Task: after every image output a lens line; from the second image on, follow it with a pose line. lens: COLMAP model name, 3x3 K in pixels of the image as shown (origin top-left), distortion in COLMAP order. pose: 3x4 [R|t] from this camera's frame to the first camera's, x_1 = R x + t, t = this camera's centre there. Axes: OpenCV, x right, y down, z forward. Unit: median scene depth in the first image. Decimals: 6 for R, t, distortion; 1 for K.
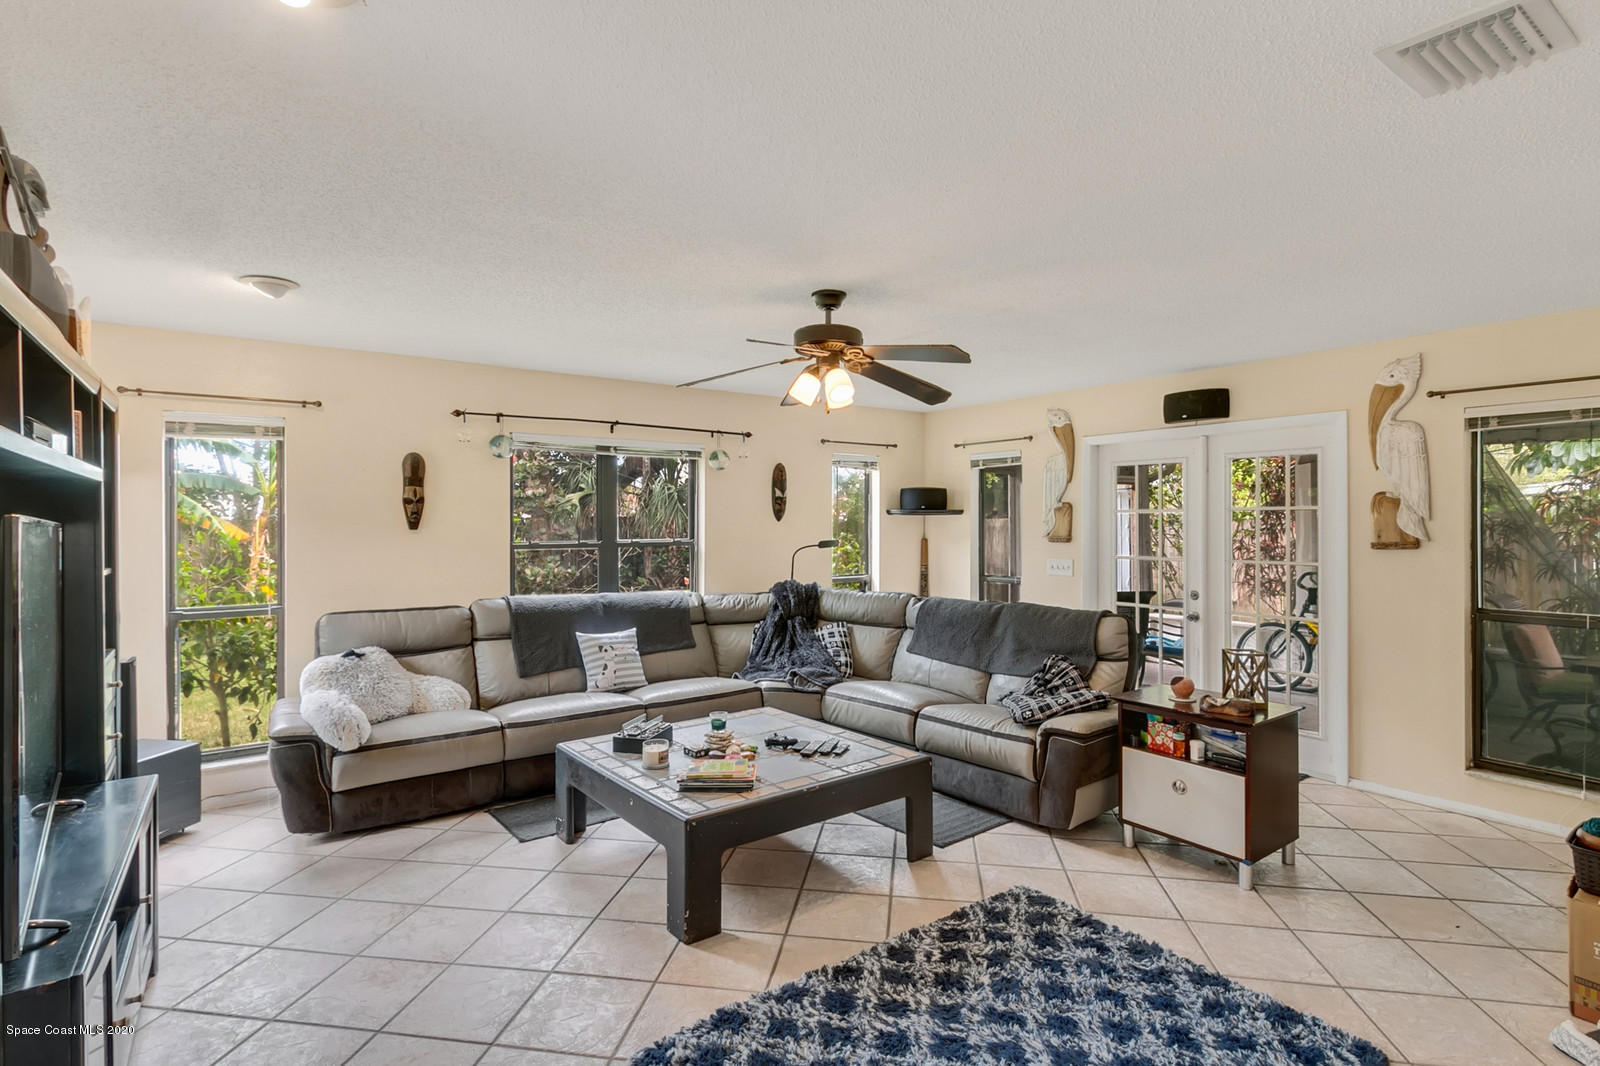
lens RADIAL K [[783.4, 0, 785.1], [0, 783.4, 519.6], [0, 0, 1]] dist [-0.000015, 0.000005]
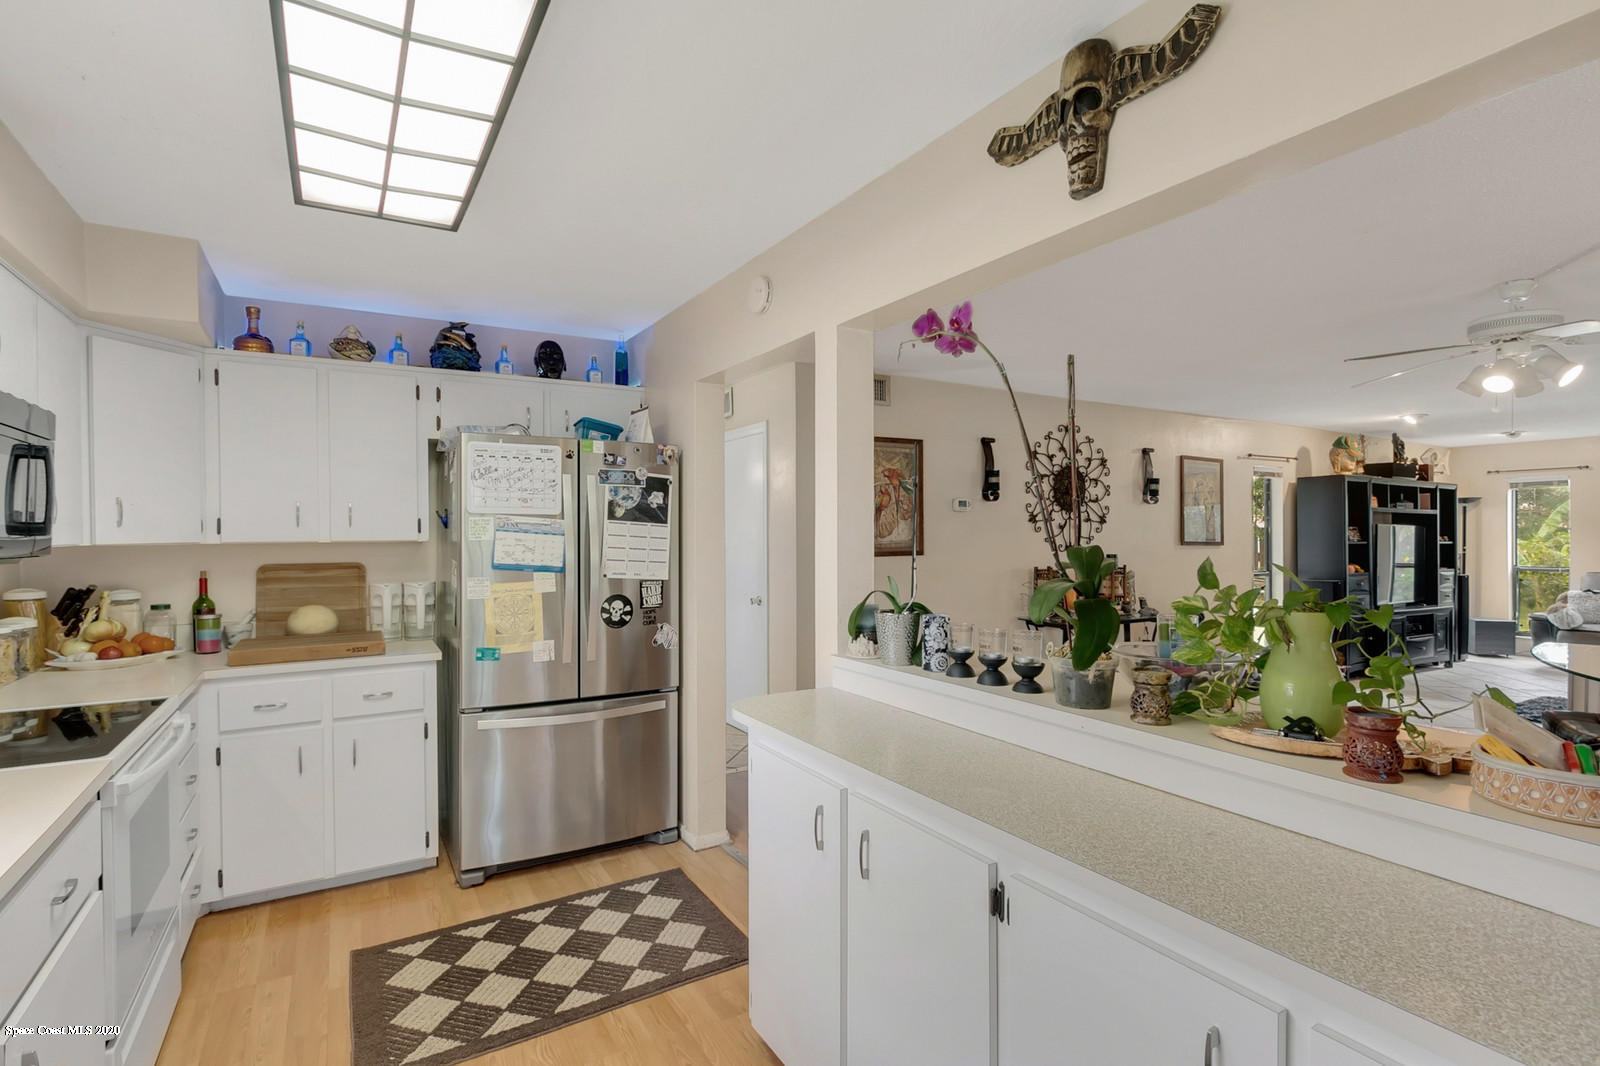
lens RADIAL K [[773.9, 0, 792.0], [0, 773.9, 539.0], [0, 0, 1]] dist [0.003534, -0.000579]
pose [[-0.082063, 0.008283, -0.996593, 1.448043], [0.002896, 0.999963, 0.008073, 0.012449], [0.996623, -0.002223, -0.082084, -0.799538]]
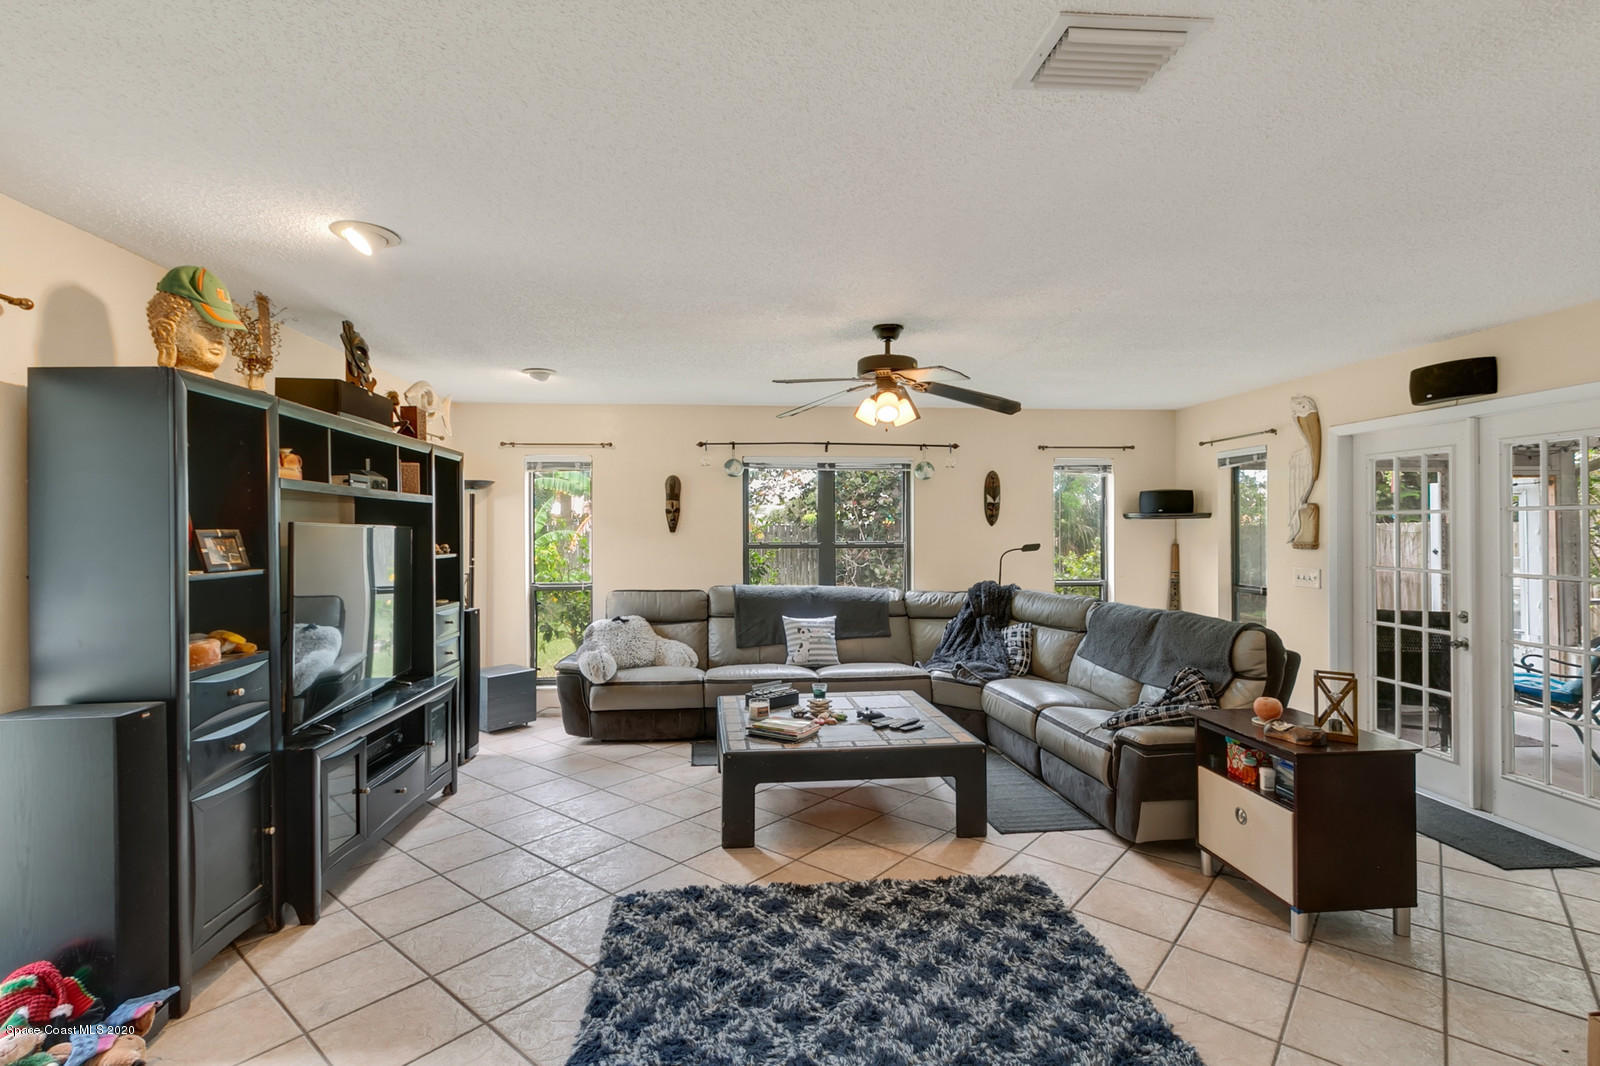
lens RADIAL K [[747.0, 0, 783.7], [0, 747.0, 525.2], [0, 0, 1]] dist [0.000328, -0.000007]
pose [[0.859401, -0.002584, -0.511296, 0.359259], [0.002548, 0.999996, -0.000771, 0.001778], [0.511296, -0.000640, 0.859405, -0.014088]]
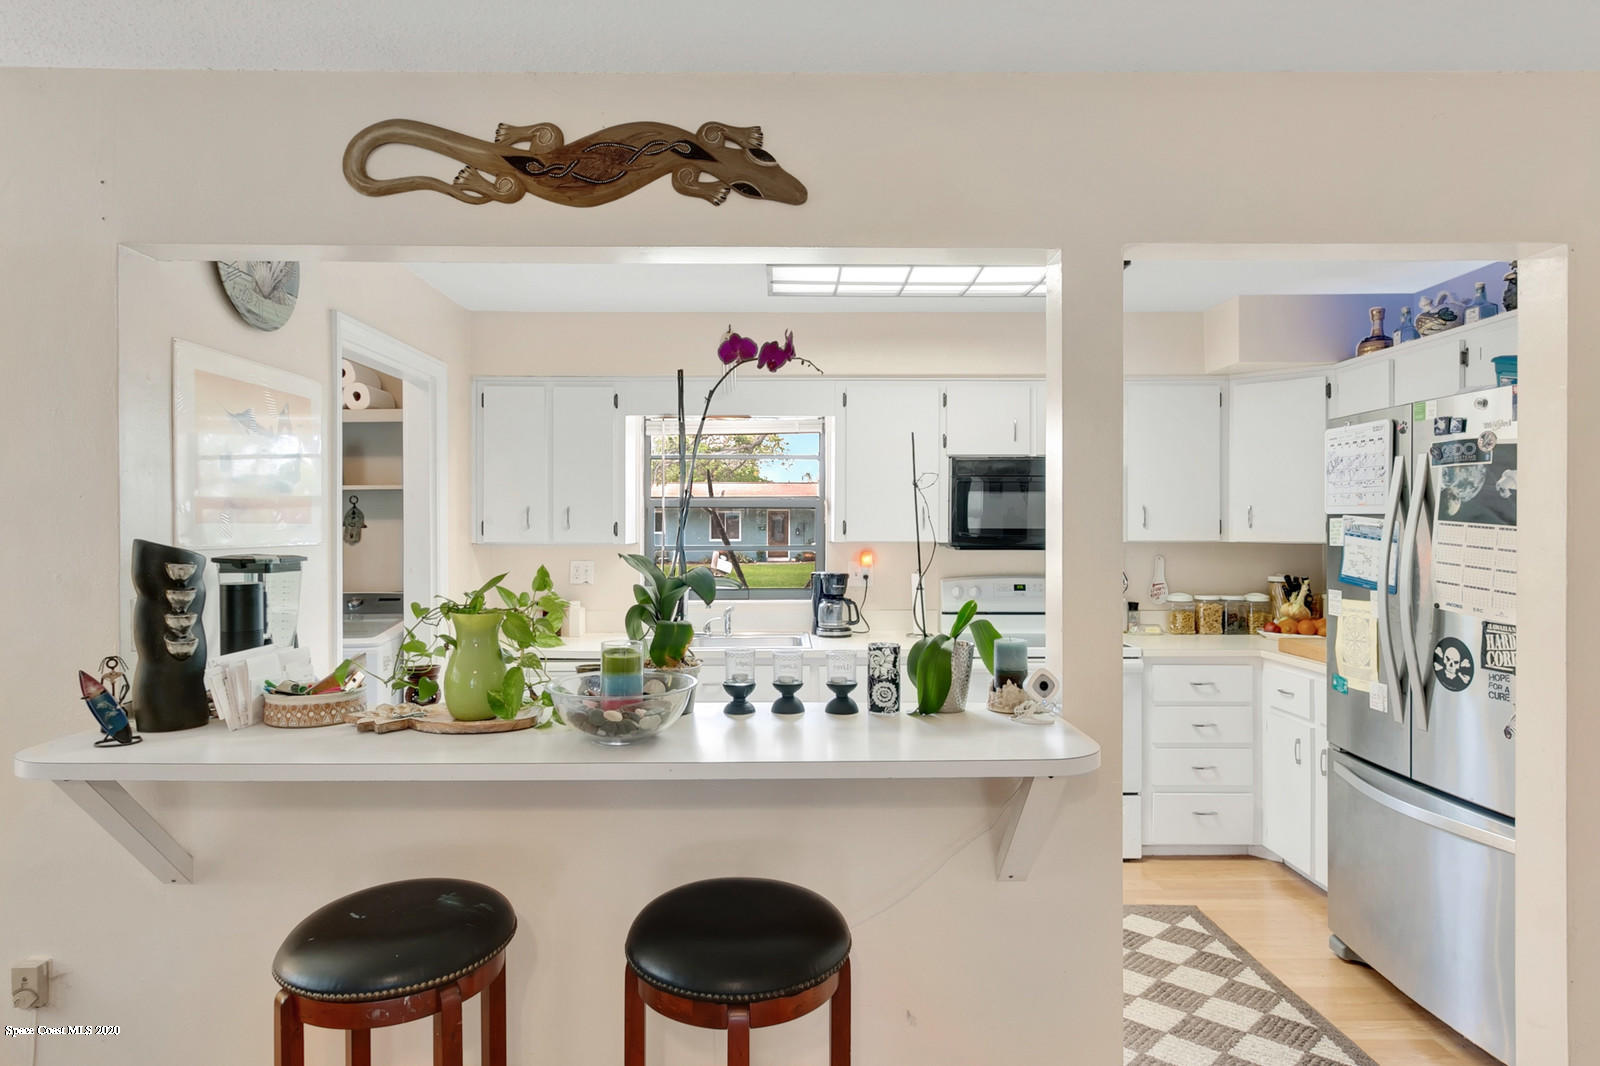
lens RADIAL K [[923.1, 0, 782.8], [0, 923.1, 529.9], [0, 0, 1]] dist [0.001205, 0.000054]
pose [[-0.819461, -0.005316, 0.573111, 0.738723], [-0.001255, 0.999971, 0.007481, 0.002116], [-0.573134, 0.005411, -0.819444, -0.338846]]
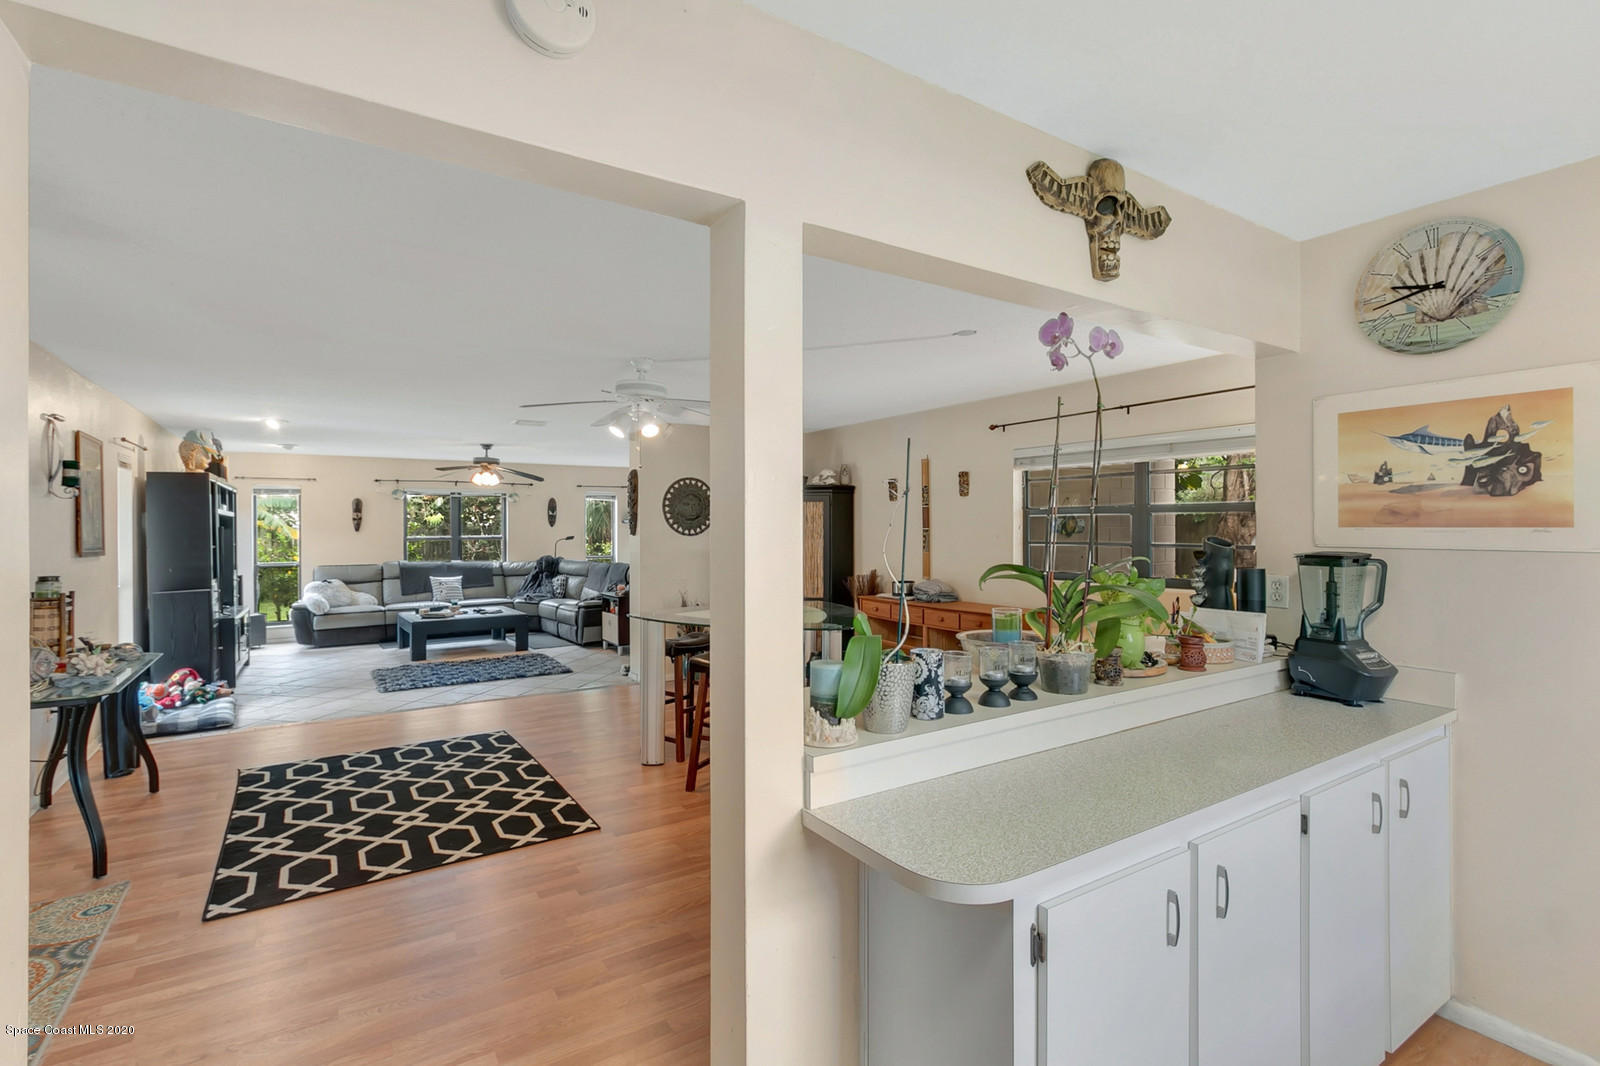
lens RADIAL K [[732.0, 0, 788.2], [0, 732.0, 522.5], [0, 0, 1]] dist [0.002856, 0.000048]
pose [[0.999059, -0.004686, -0.043127, 0.908543], [0.004561, 0.999985, -0.002981, -0.001246], [0.043141, 0.002782, 0.999065, -1.129542]]
